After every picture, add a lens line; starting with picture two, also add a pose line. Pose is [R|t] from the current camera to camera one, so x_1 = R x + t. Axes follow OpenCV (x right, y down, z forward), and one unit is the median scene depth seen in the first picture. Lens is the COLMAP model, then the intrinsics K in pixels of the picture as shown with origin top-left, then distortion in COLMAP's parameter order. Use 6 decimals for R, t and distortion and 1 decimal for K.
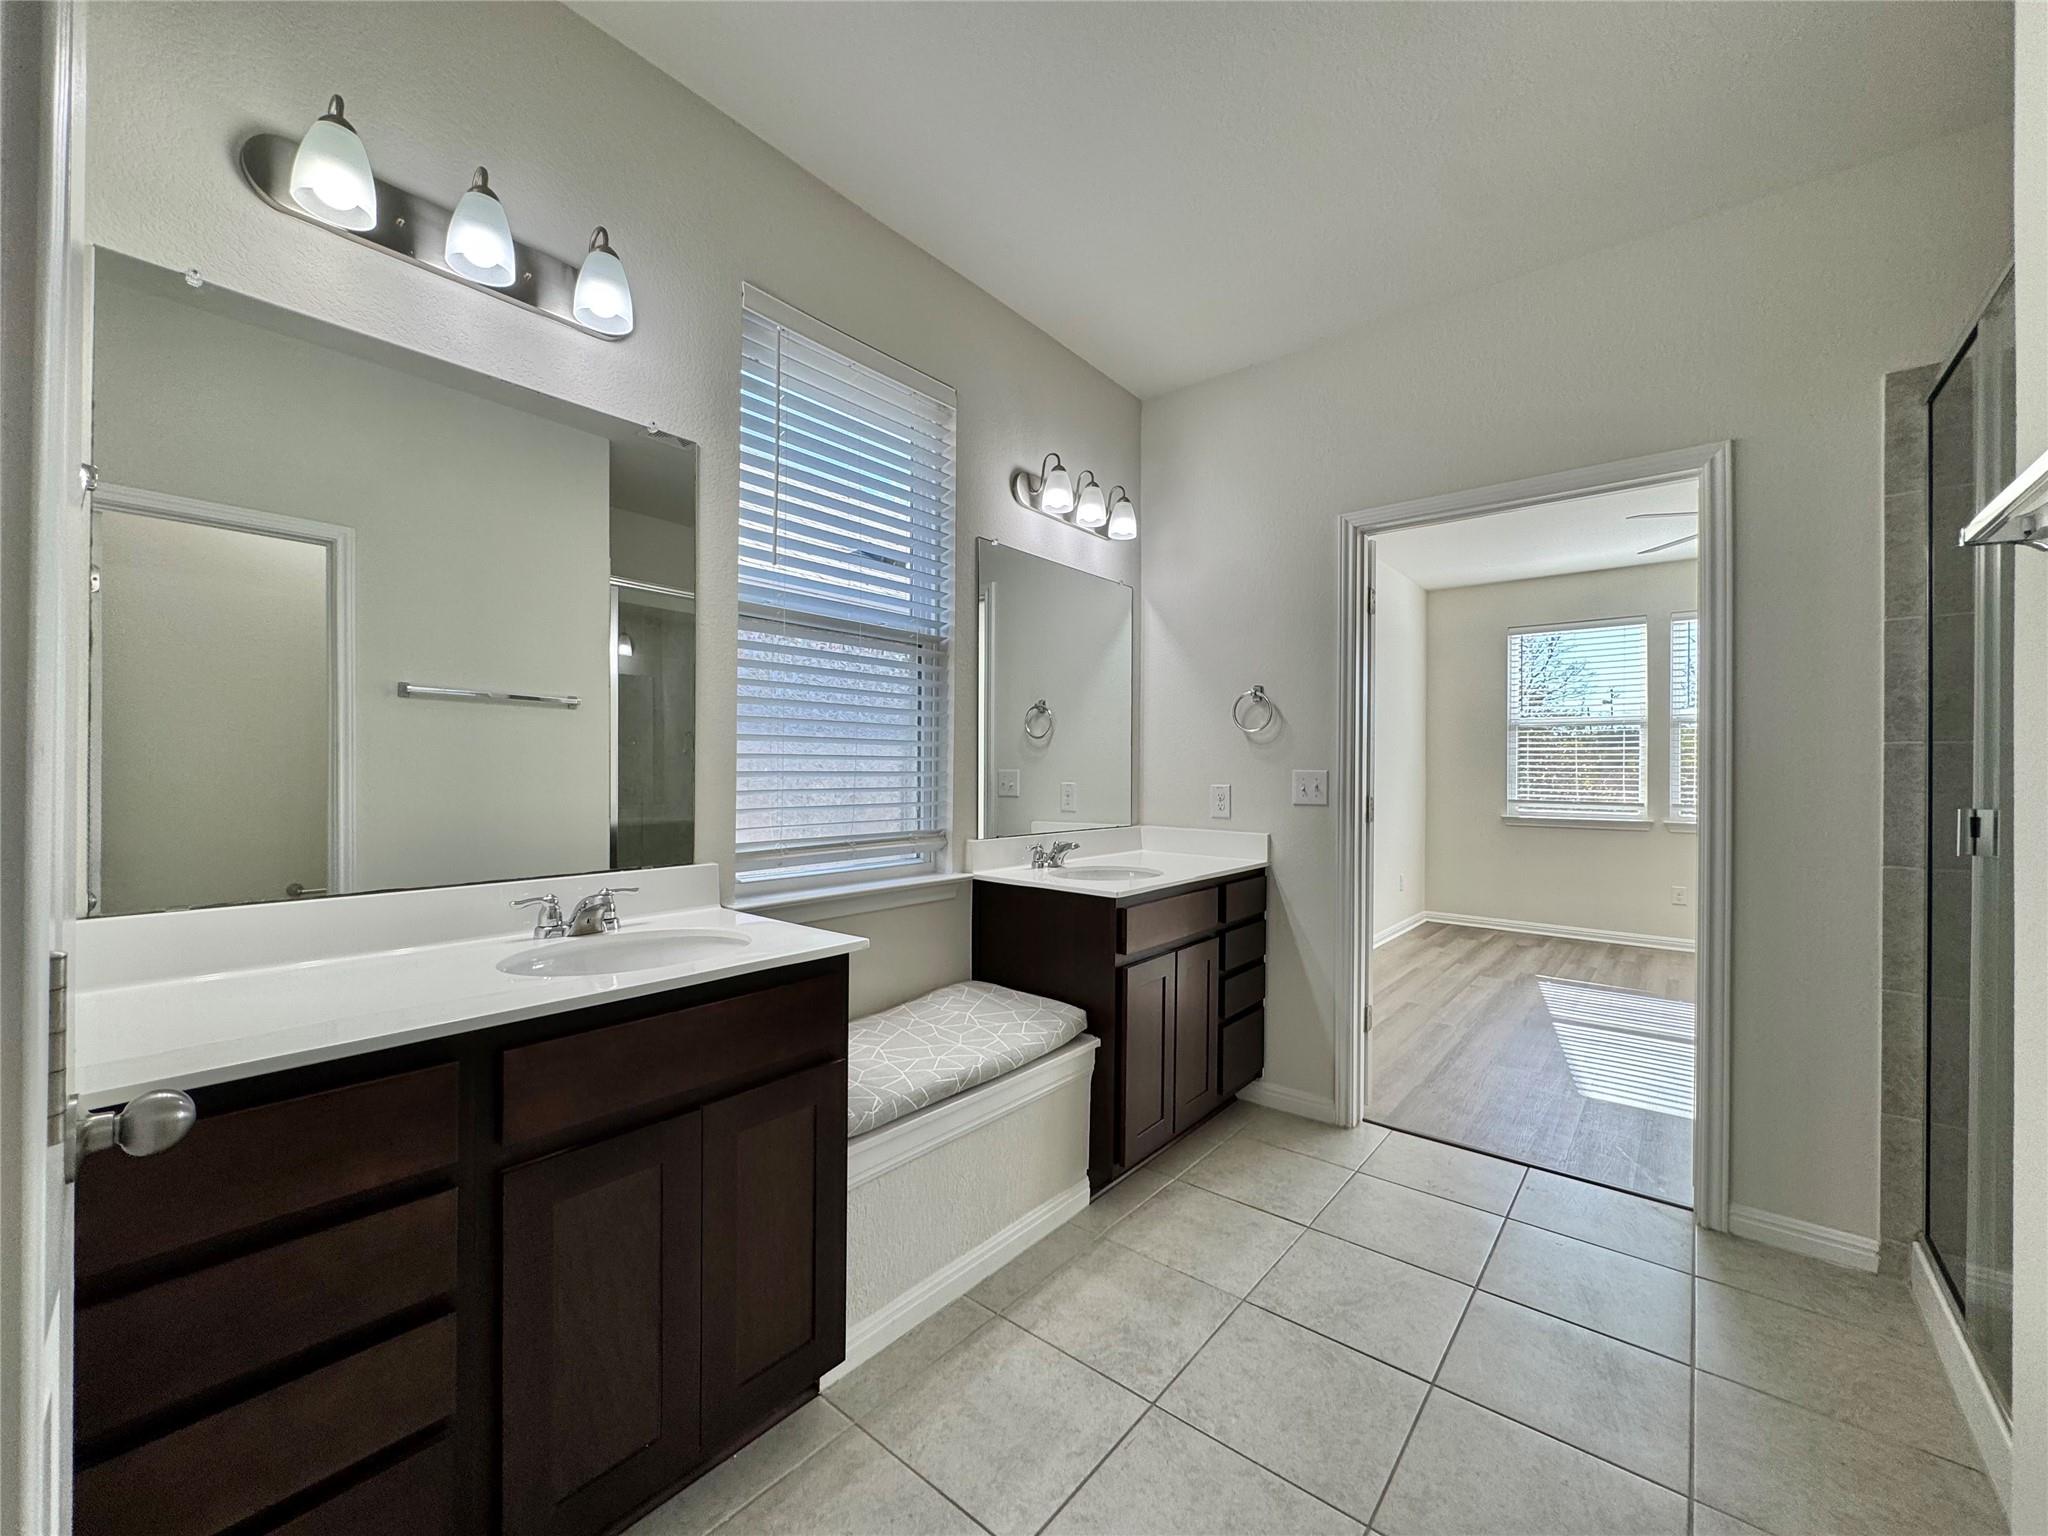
lens RADIAL K [[819.1, 0, 1019.5], [0, 819.1, 768.2], [0, 0, 1]] dist [-0.001299, -0.000006]
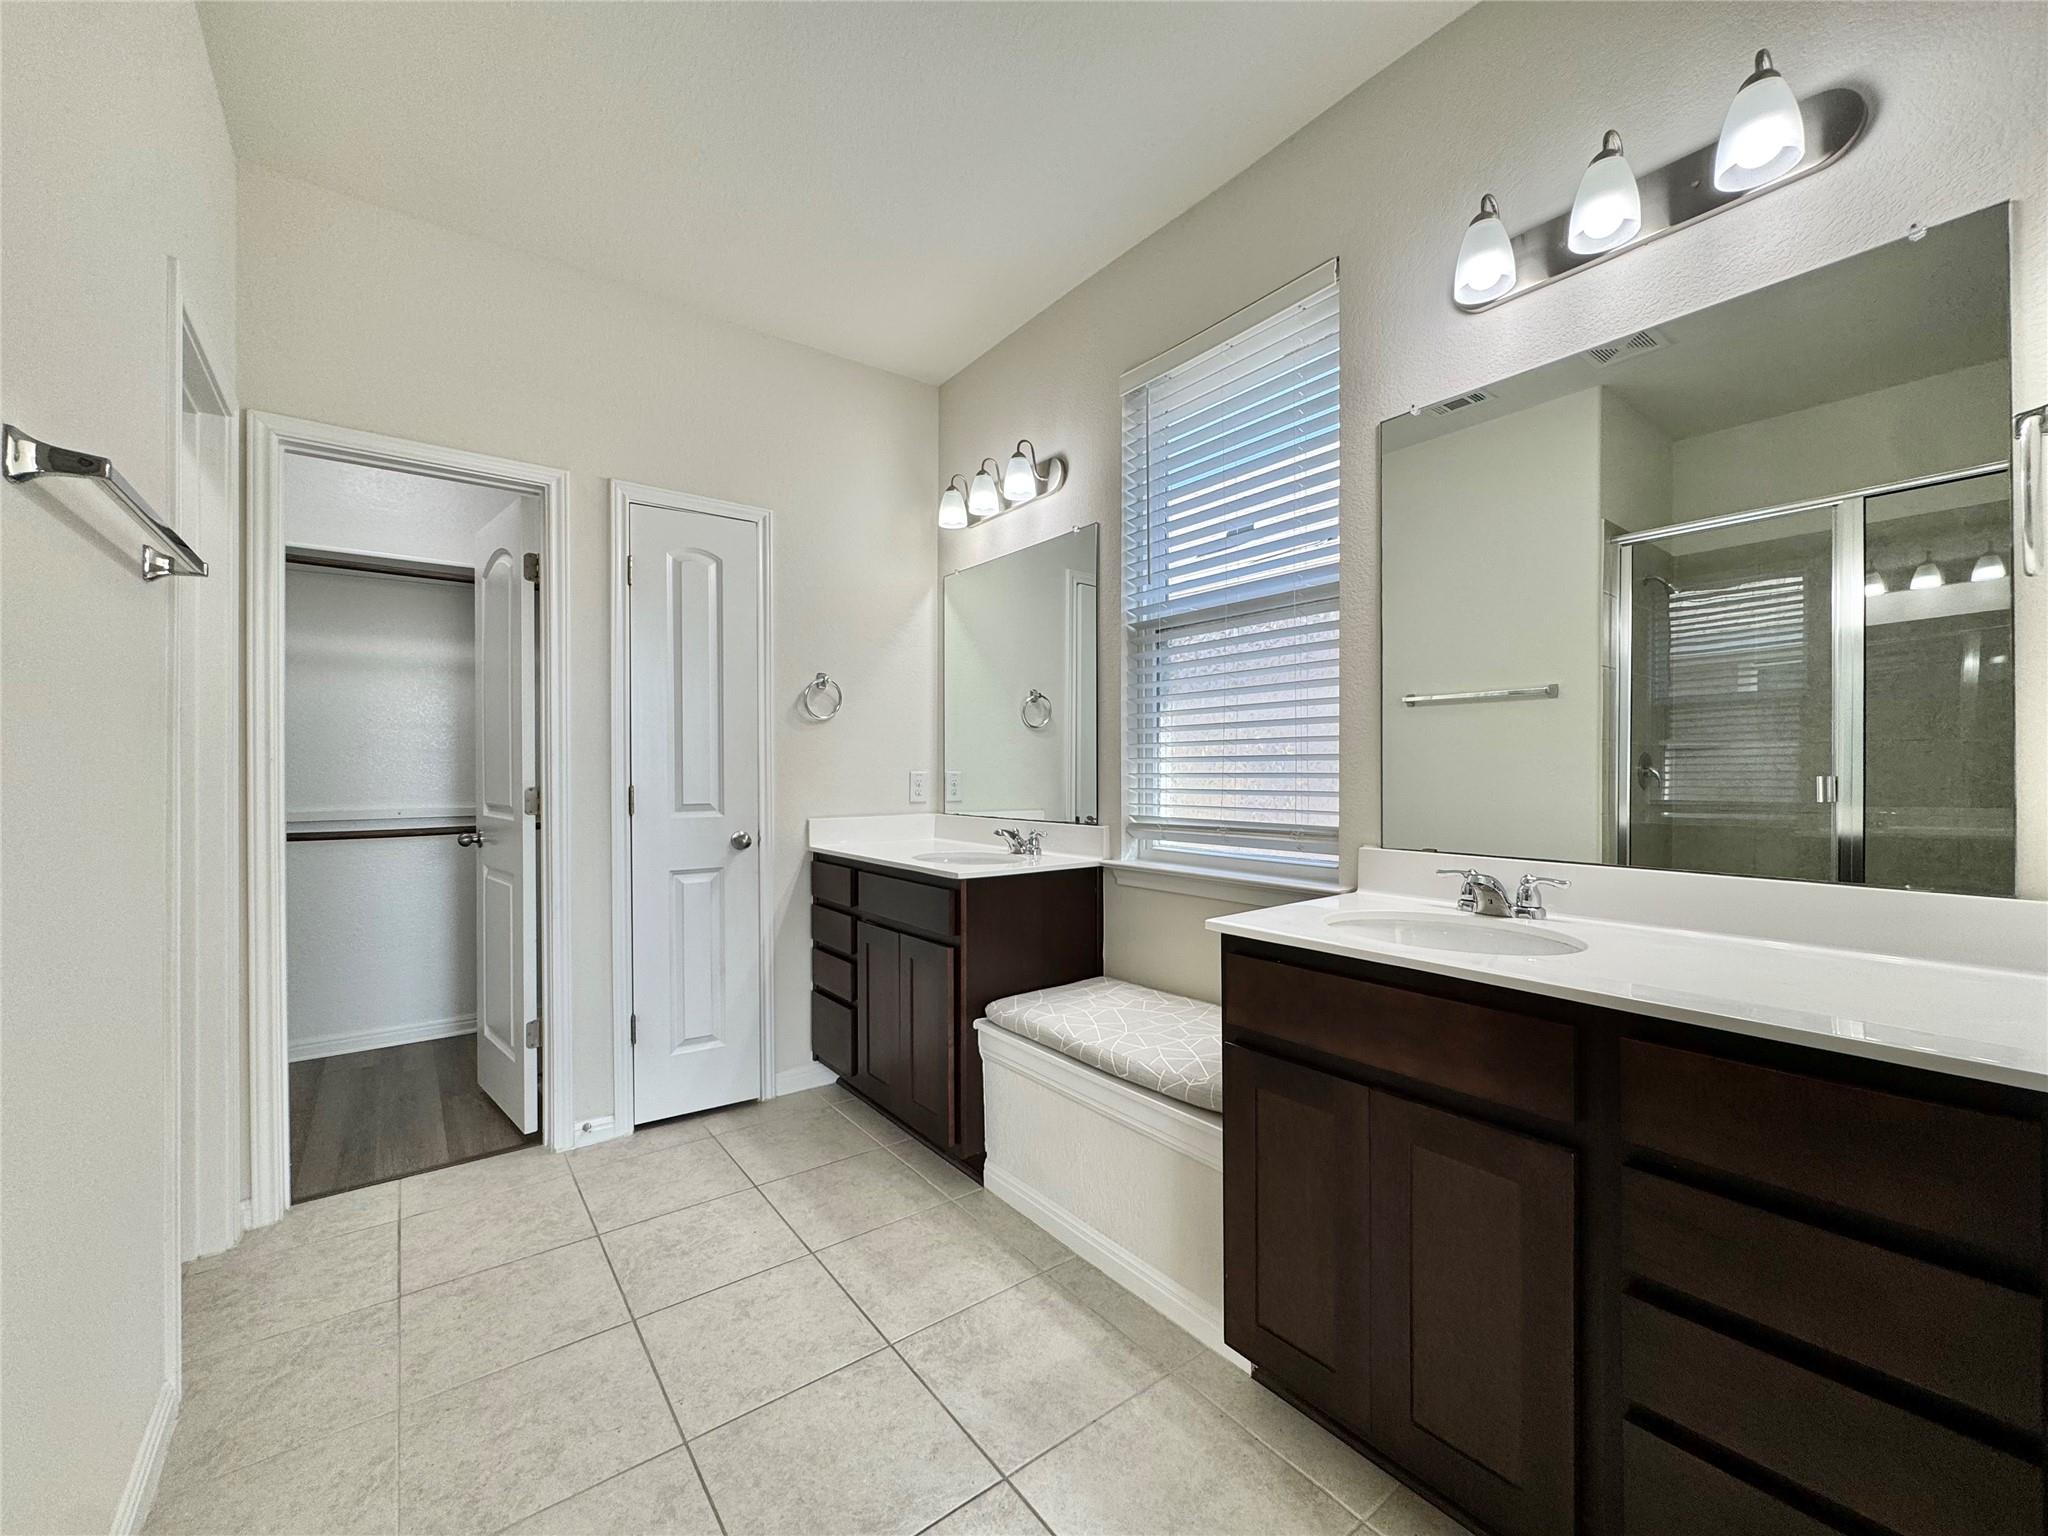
lens RADIAL K [[821.0, 0, 1031.1], [0, 821.0, 769.9], [0, 0, 1]] dist [-0.002029, 0.000120]
pose [[-0.220855, -0.010072, -0.975255, 0.961949], [0.005053, 0.999921, -0.011471, 0.036842], [0.975293, -0.007461, -0.220787, 1.168745]]
